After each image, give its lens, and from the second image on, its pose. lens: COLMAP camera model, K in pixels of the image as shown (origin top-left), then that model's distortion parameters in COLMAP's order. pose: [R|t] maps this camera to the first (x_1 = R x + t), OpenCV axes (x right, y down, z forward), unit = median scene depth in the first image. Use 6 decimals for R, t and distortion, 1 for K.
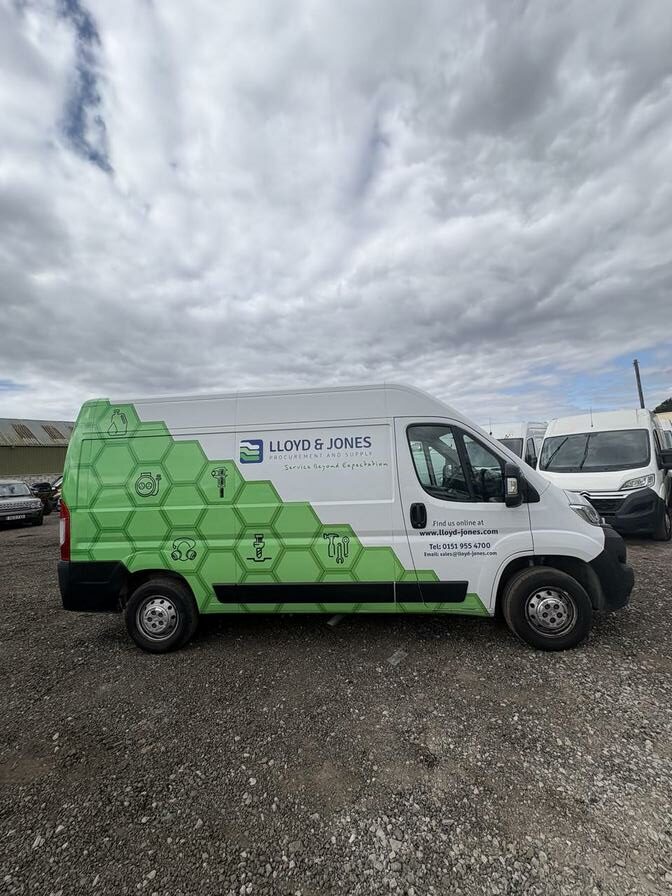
lens RADIAL K [[356.8, 0, 336.0], [0, 356.8, 446.9], [0, 0, 1]] dist [-0.000378, 0.000629]
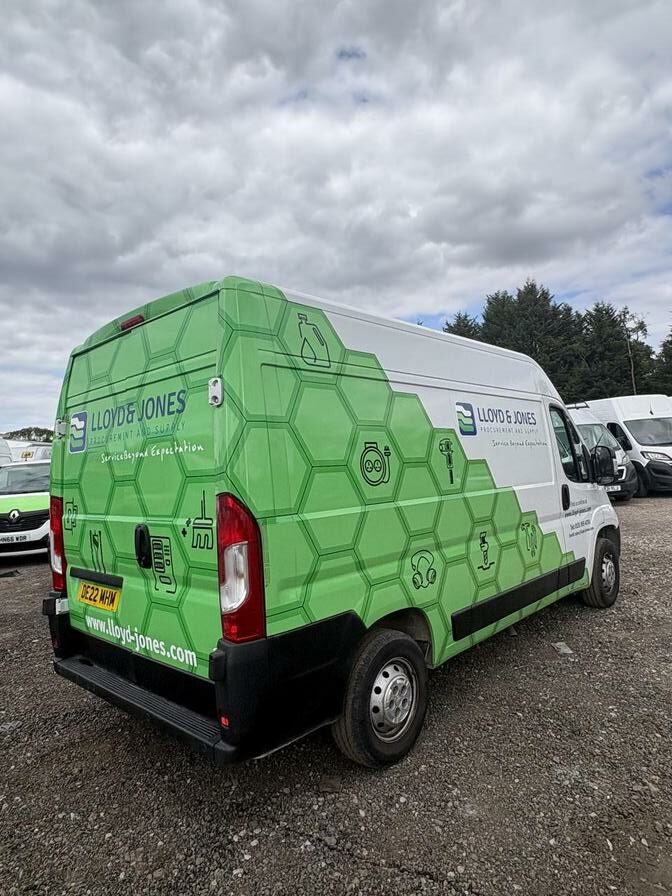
lens RADIAL K [[549.8, 0, 337.7], [0, 549.8, 445.0], [0, 0, 1]] dist [-0.002247, 0.001861]
pose [[0.609565, 0.043890, 0.791521, -1.267913], [-0.020484, 0.999005, -0.039620, 0.114128], [-0.792472, 0.007938, 0.609857, 0.536327]]
